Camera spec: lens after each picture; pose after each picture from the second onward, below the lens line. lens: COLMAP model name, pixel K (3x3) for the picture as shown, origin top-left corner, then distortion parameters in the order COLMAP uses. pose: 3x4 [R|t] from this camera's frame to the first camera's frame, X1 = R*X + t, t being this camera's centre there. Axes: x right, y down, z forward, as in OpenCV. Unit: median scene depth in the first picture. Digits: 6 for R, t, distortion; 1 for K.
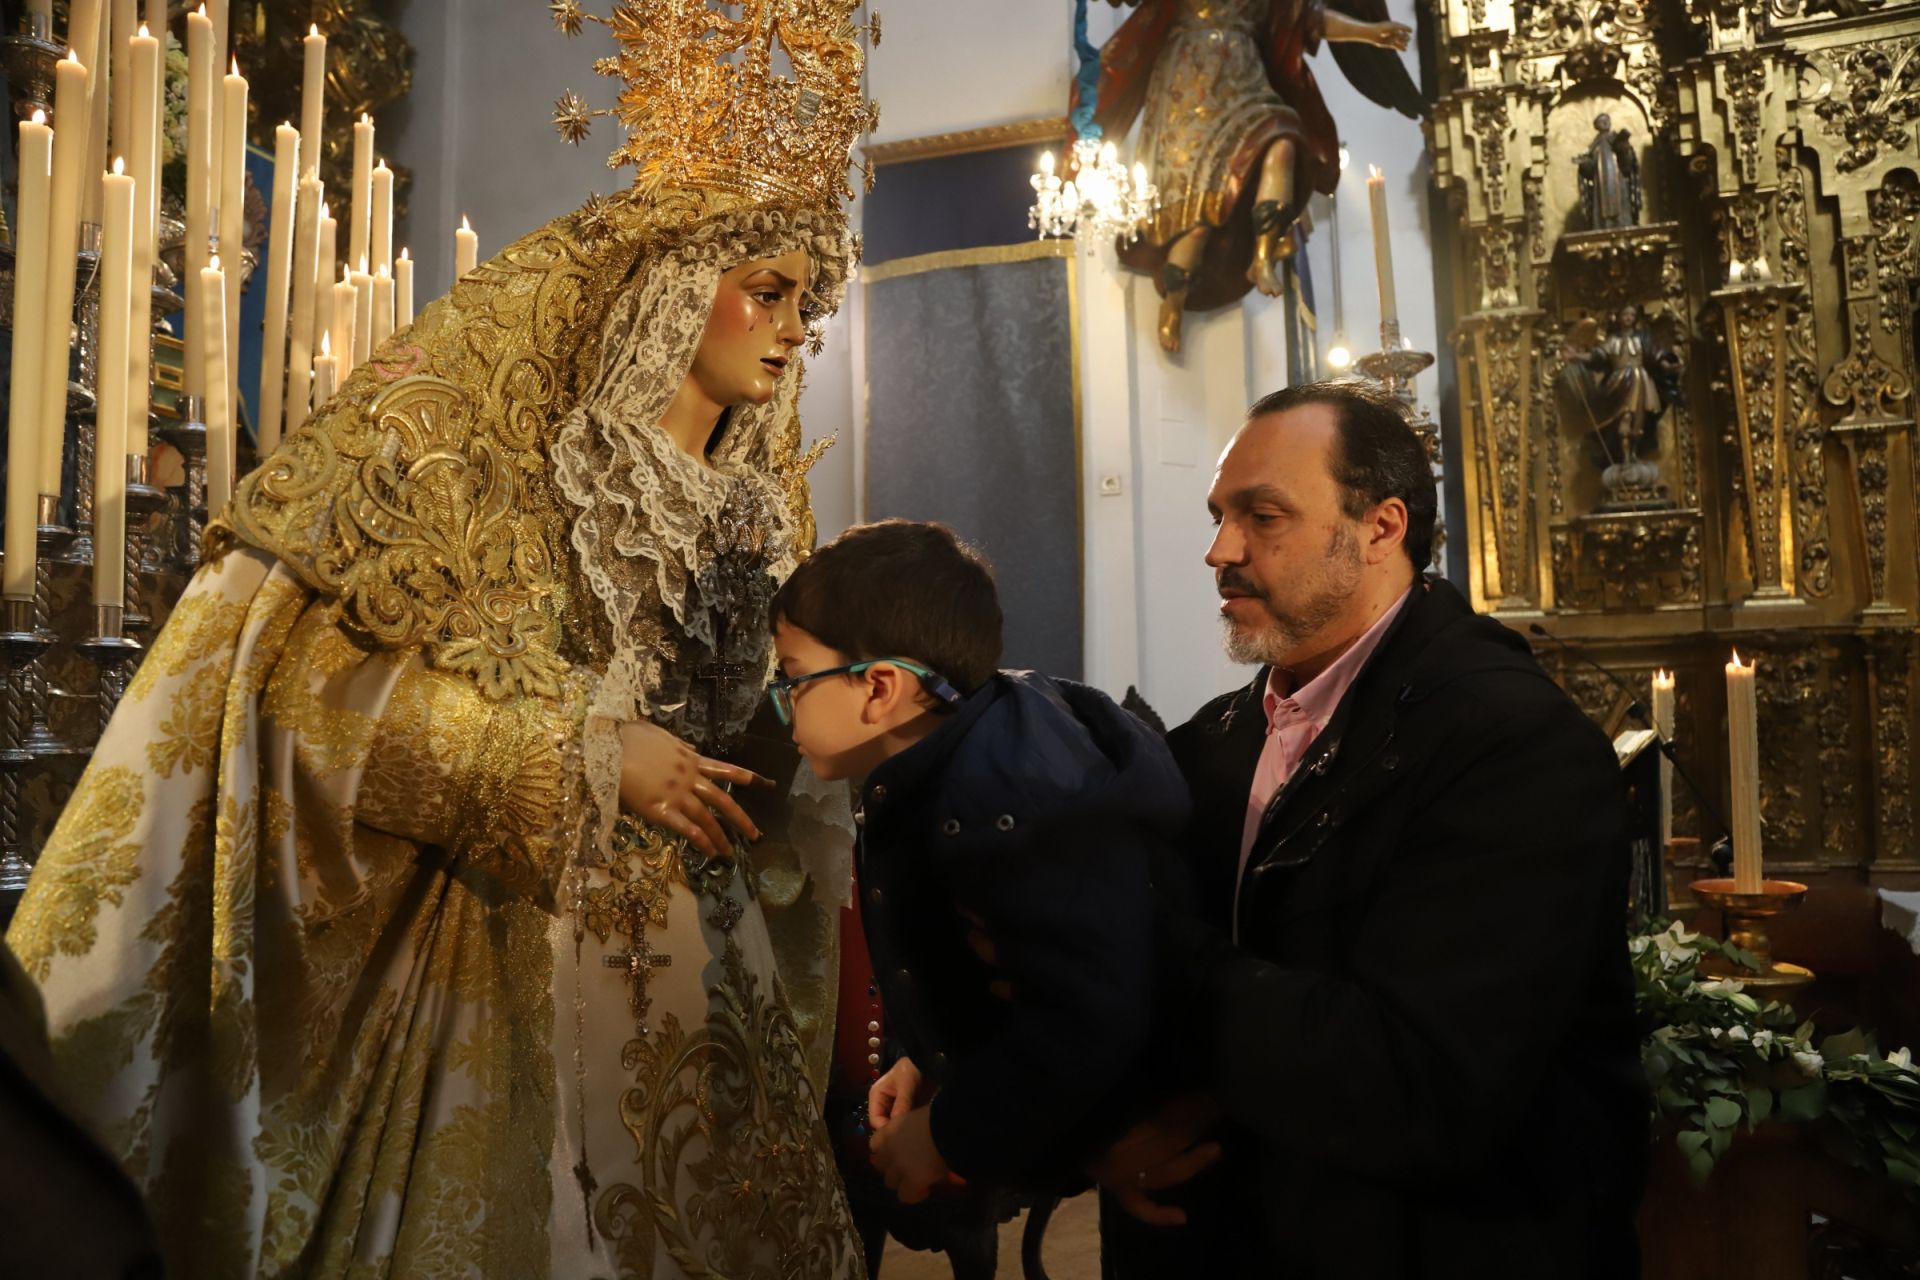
lens RADIAL K [[1312.9, 0, 961.5], [0, 1312.9, 665.6], [0, 0, 1]] dist [-0.124059, 0.070053]
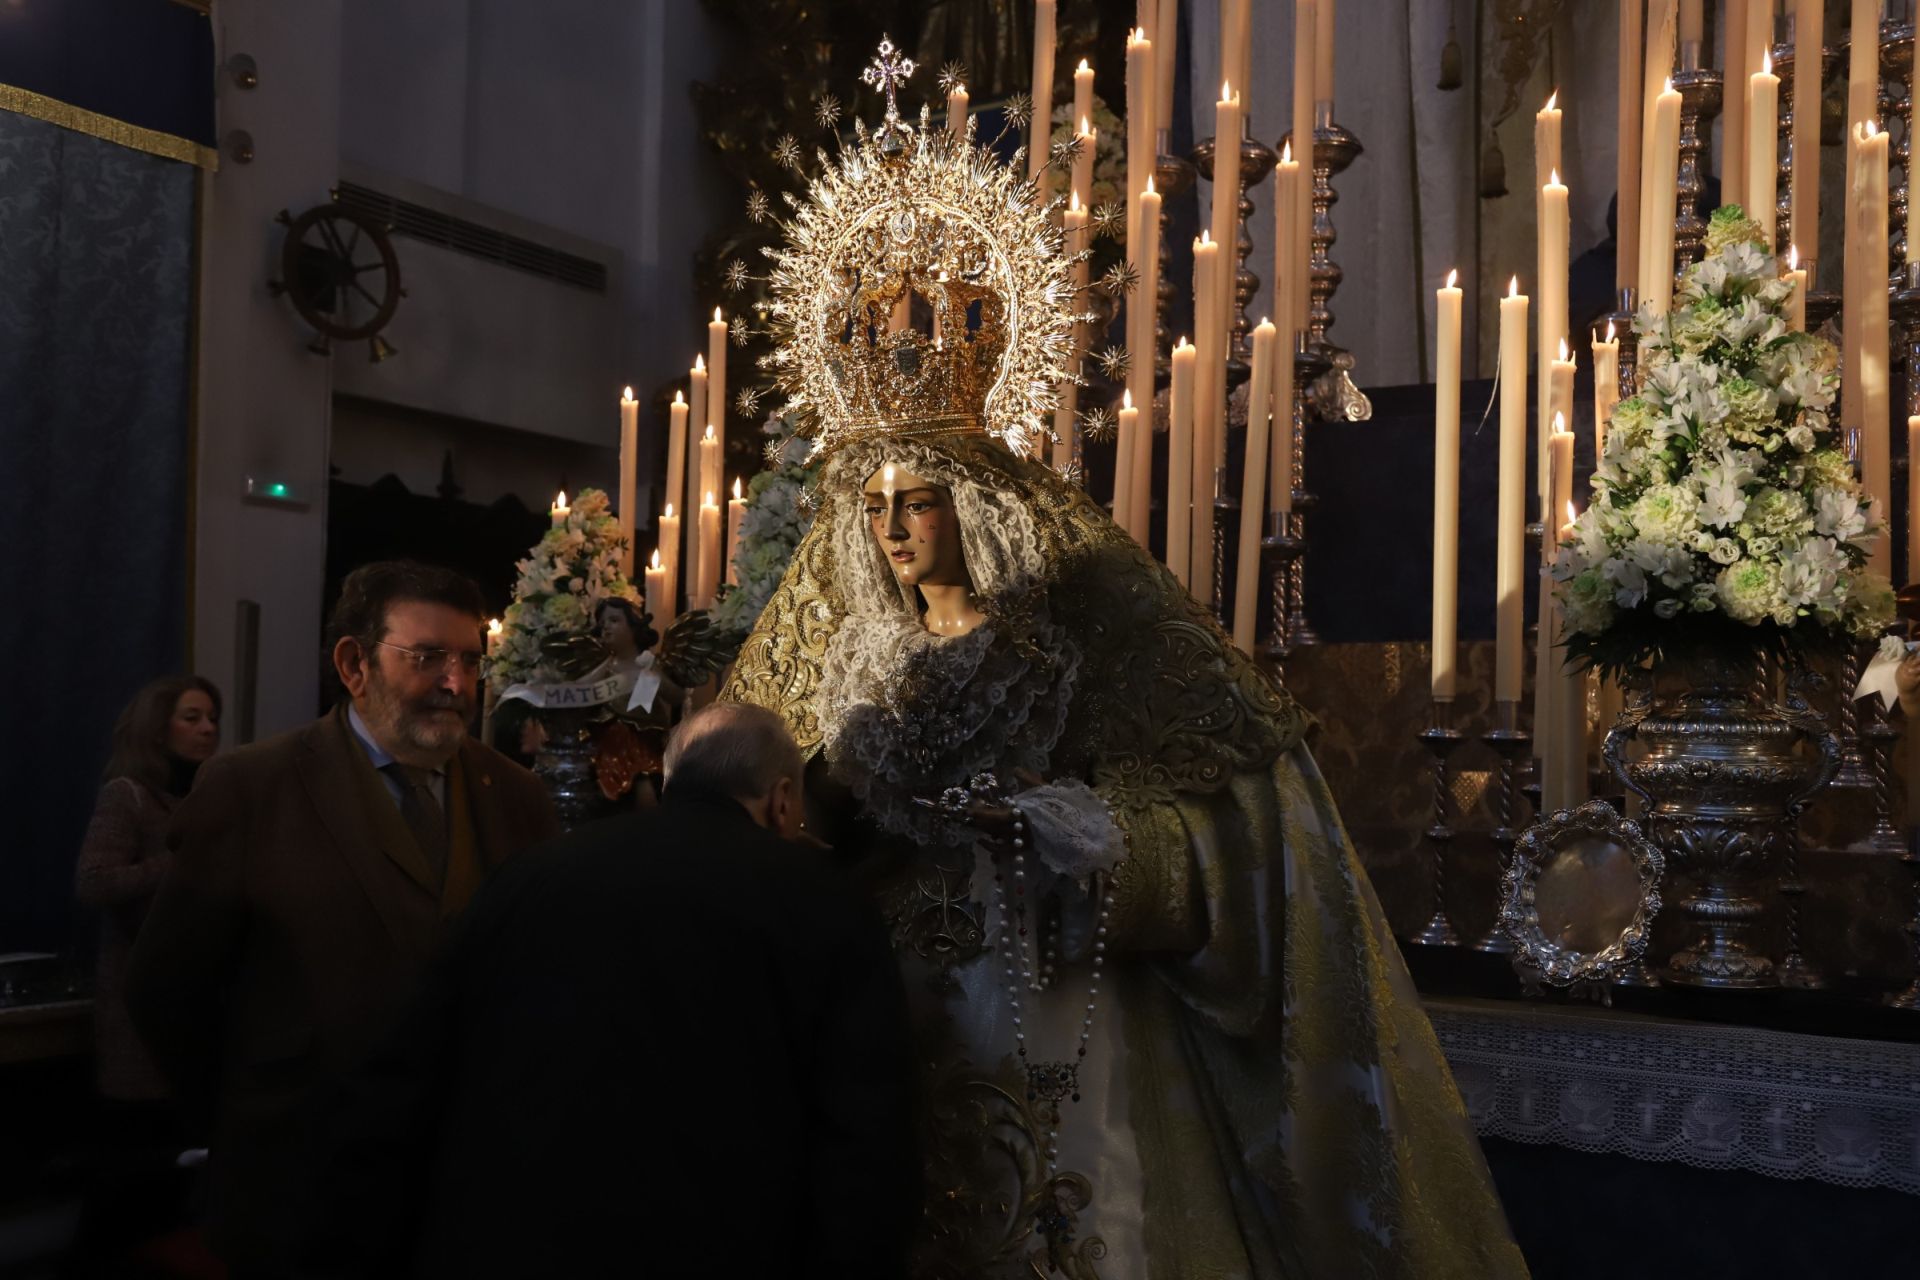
lens RADIAL K [[1884.5, 0, 959.0], [0, 1884.5, 647.9], [0, 0, 1]] dist [0.019398, 0.014772]
pose [[-0.265171, -0.035813, -0.963536, 0.499682], [0.031929, 0.998436, -0.045897, -0.016135], [0.963673, -0.042935, -0.263613, 0.473074]]
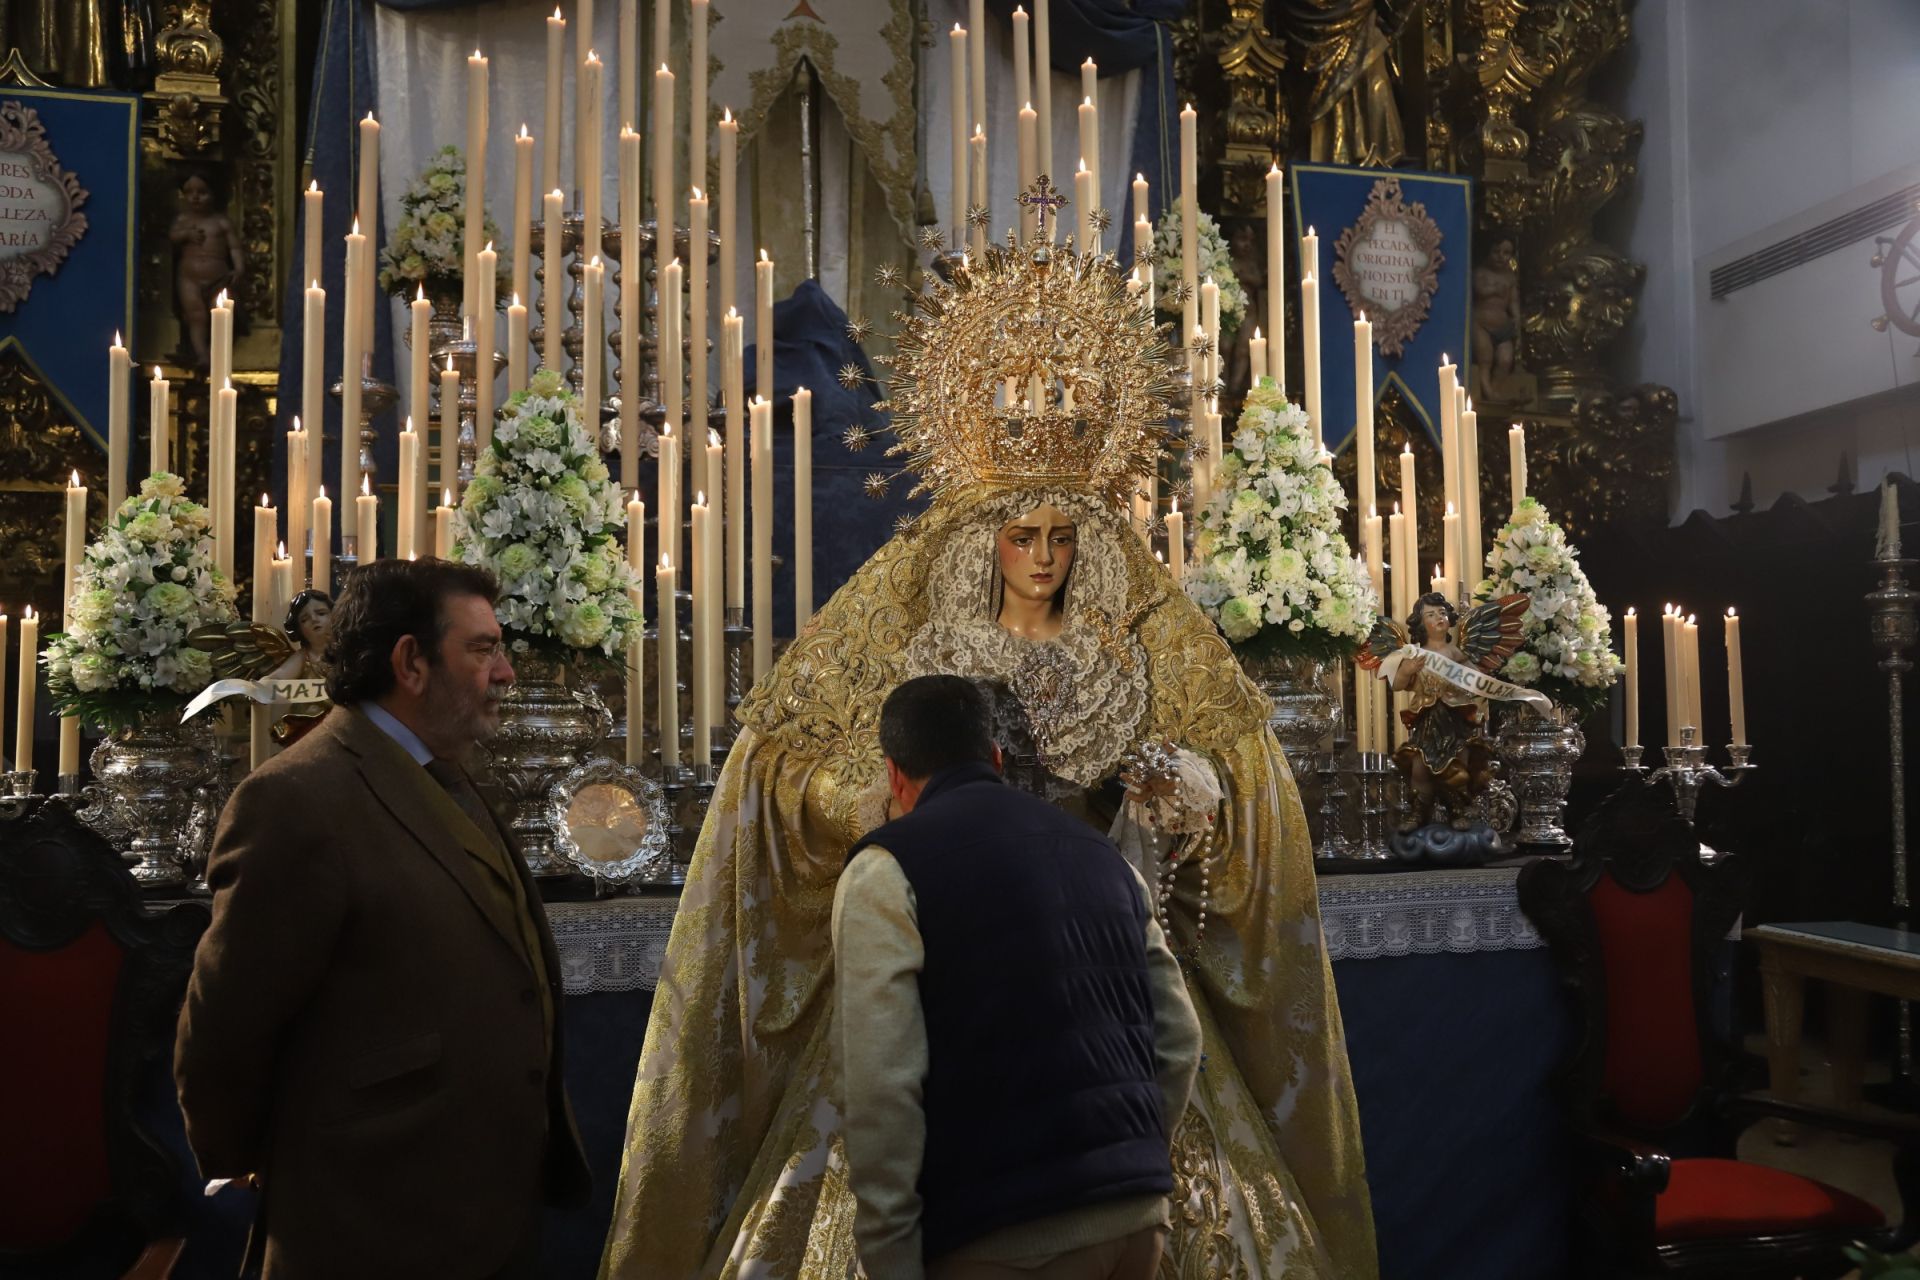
lens RADIAL K [[1546.8, 0, 968.3], [0, 1546.8, 664.5], [0, 0, 1]] dist [-0.078108, 0.093230]
pose [[0.522389, -0.018053, -0.852516, 0.451627], [0.045982, 0.998918, 0.007022, -0.042391], [0.851466, -0.042869, 0.522654, -0.032172]]
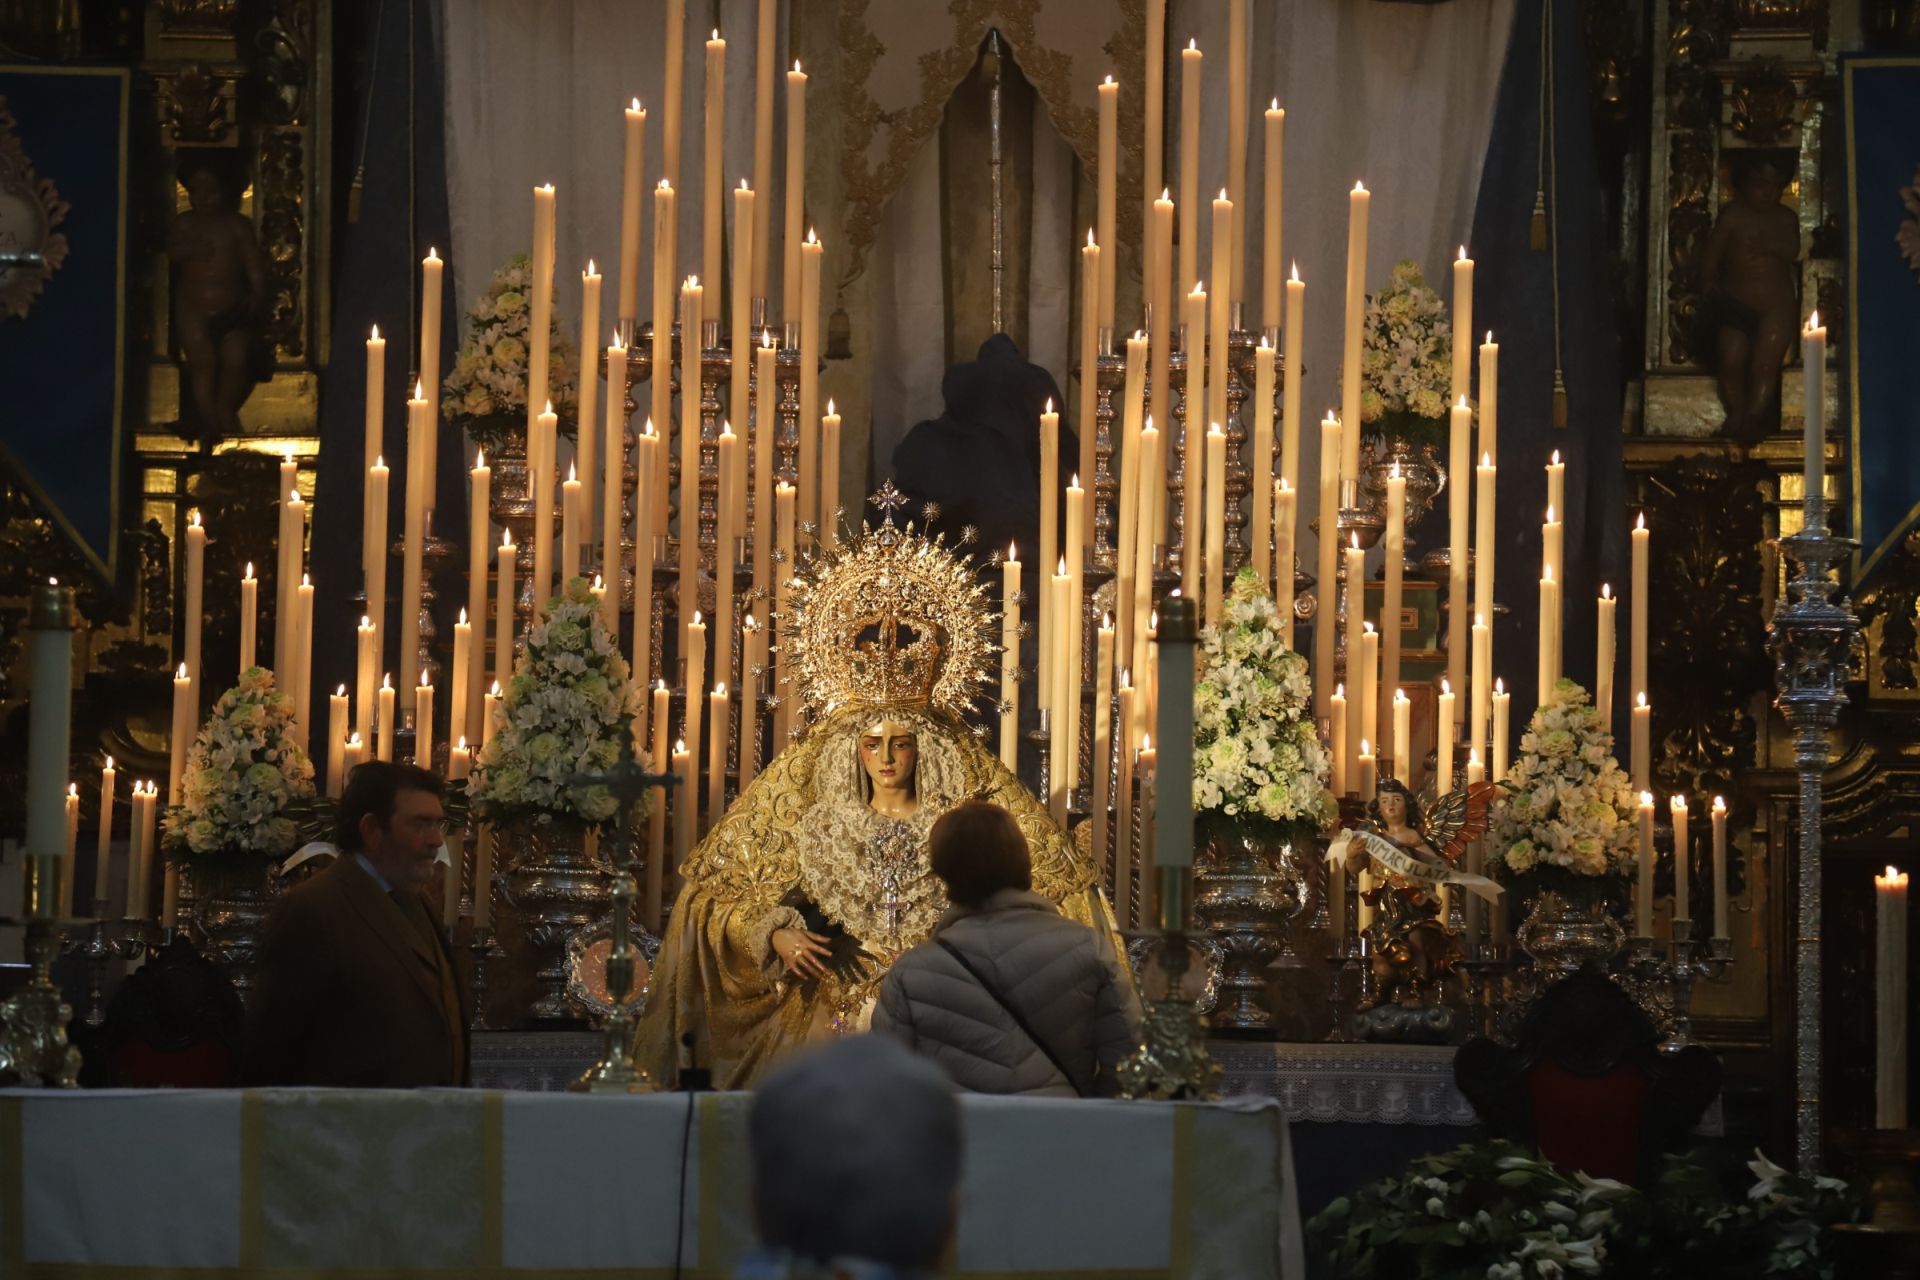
lens RADIAL K [[5602.0, 0, 955.4], [0, 5602.0, 644.0], [0, 0, 1]] dist [0.719016, 0.496912]
pose [[0.266813, -0.059559, -0.961906, 2.860072], [0.028796, 0.998136, -0.053815, 0.023625], [0.963318, -0.013340, 0.268031, -0.462092]]
